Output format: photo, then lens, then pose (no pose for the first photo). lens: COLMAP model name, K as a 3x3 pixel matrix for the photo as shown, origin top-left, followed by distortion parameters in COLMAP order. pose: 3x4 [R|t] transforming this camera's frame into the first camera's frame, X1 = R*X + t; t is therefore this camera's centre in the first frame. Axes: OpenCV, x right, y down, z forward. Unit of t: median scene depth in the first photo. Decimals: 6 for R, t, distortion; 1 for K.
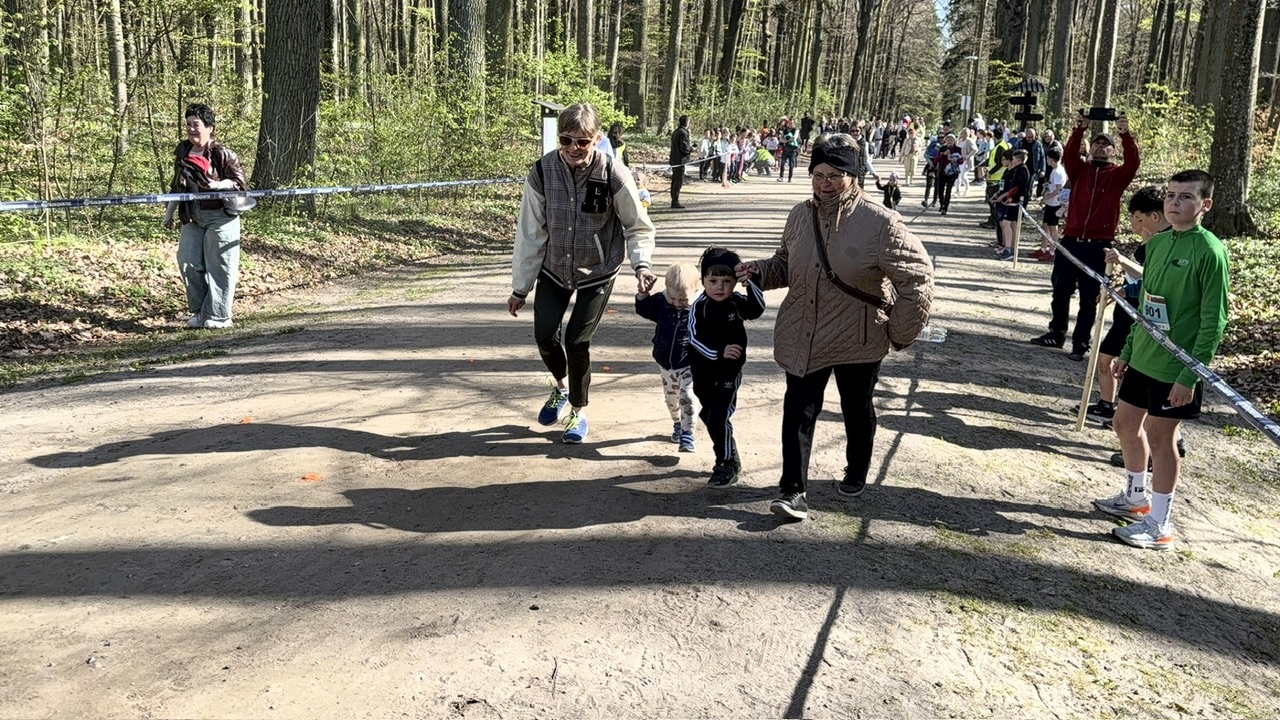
lens RADIAL K [[1127.2, 0, 640.0], [0, 1127.2, 360.0], [0, 0, 1]] dist [0.136736, -0.246029]
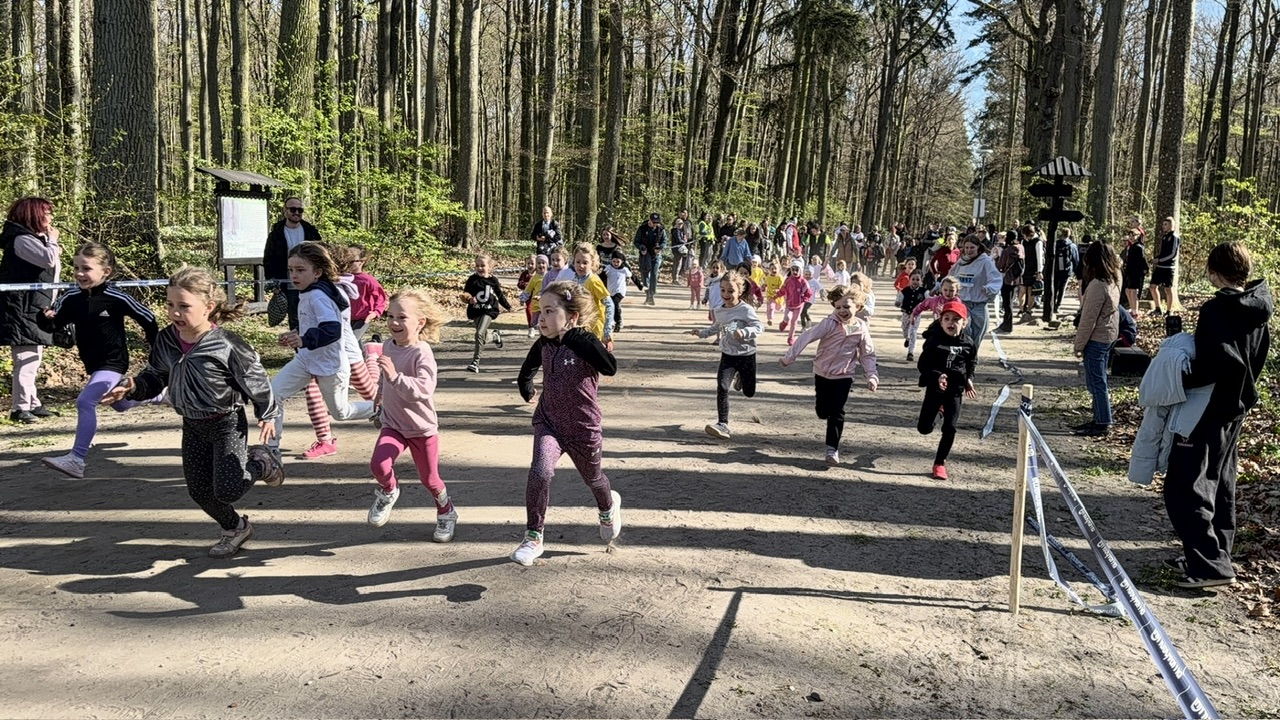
lens RADIAL K [[1129.8, 0, 624.8], [0, 1129.8, 364.3], [0, 0, 1]] dist [0.136657, -0.251601]
pose [[0.998995, 0.012332, -0.043086, 0.025676], [-0.016564, 0.994921, -0.099288, -0.012374], [0.041643, 0.099902, 0.994125, 0.073983]]
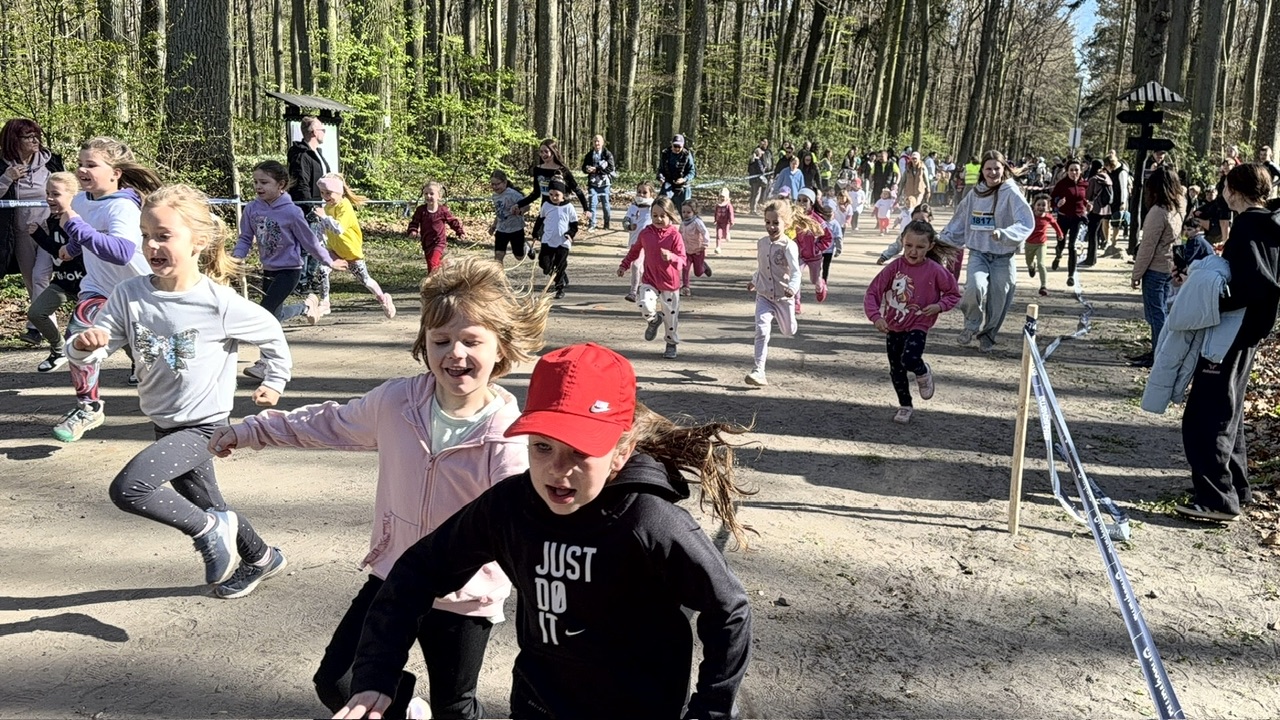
lens RADIAL K [[1136.1, 0, 640.0], [0, 1136.1, 360.0], [0, 0, 1]] dist [0.136753, -0.276874]
pose [[0.993851, 0.029886, -0.106618, 0.028129], [-0.034689, 0.998452, -0.043477, -0.011898], [0.105154, 0.046909, 0.993349, 0.073674]]
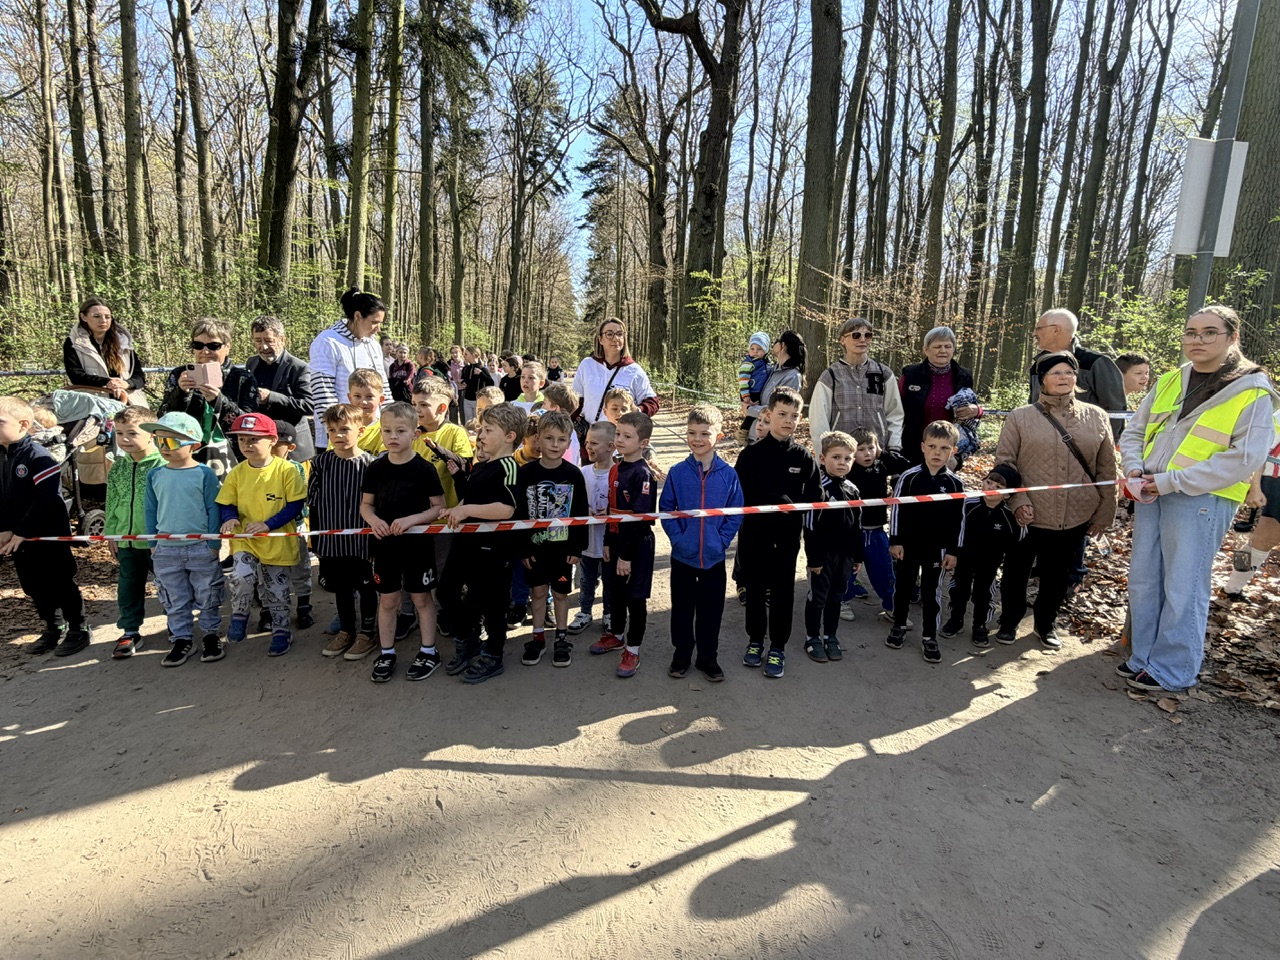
lens RADIAL K [[657.9, 0, 640.0], [0, 657.9, 480.0], [0, 0, 1]] dist [0.044930, 0.000342]
pose [[0.936541, -0.047400, 0.347338, 0.079812], [0.058626, 0.998040, -0.021877, -0.078047], [-0.345620, 0.040851, 0.937485, 0.387180]]
